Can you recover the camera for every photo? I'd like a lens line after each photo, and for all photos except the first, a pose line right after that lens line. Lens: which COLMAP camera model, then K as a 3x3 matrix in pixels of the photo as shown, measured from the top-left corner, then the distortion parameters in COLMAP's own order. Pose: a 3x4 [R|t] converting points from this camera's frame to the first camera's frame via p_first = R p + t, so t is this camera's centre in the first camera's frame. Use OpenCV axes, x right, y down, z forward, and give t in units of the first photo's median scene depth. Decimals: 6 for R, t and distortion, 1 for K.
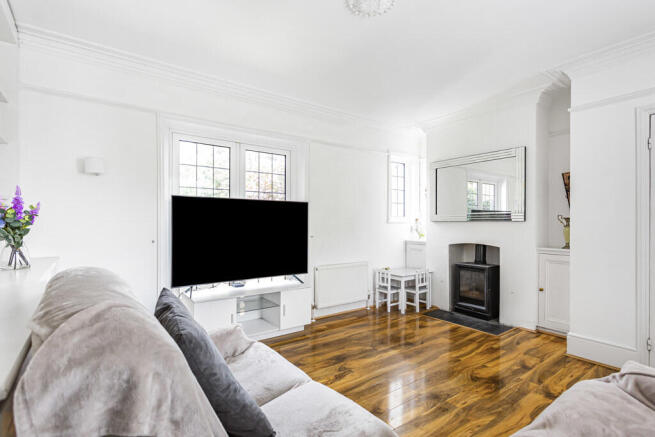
lens RADIAL K [[325.3, 0, 326.0], [0, 325.3, 227.0], [0, 0, 1]] dist [-0.000599, -0.000161]
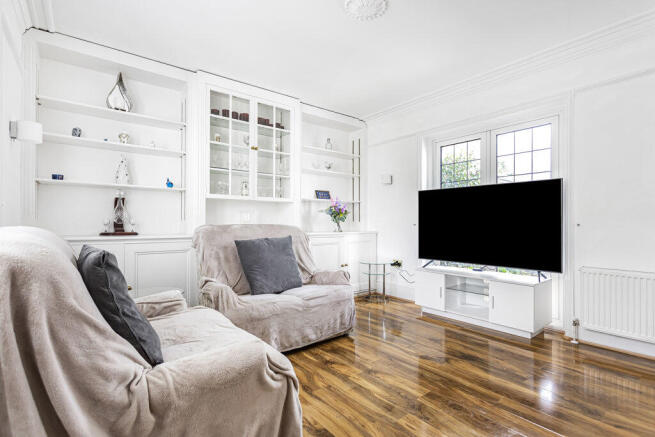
lens RADIAL K [[324.4, 0, 327.5], [0, 324.4, 218.5], [0, 0, 1]] dist [0.047691, 0.000068]
pose [[0.035667, -0.002683, -0.999360, 0.848034], [0.002888, 0.999992, -0.002582, 0.020458], [0.999360, -0.002794, 0.035675, 0.526934]]
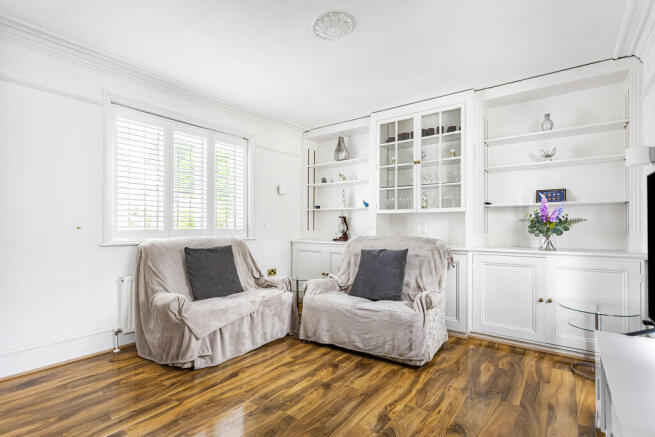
lens RADIAL K [[315.6, 0, 326.5], [0, 315.6, 224.2], [0, 0, 1]] dist [0.001669, 0.000233]
pose [[-0.962536, -0.014314, -0.270775, 0.296007], [-0.006762, 0.999562, -0.028804, 0.030632], [0.271069, -0.025894, -0.962212, 1.336565]]
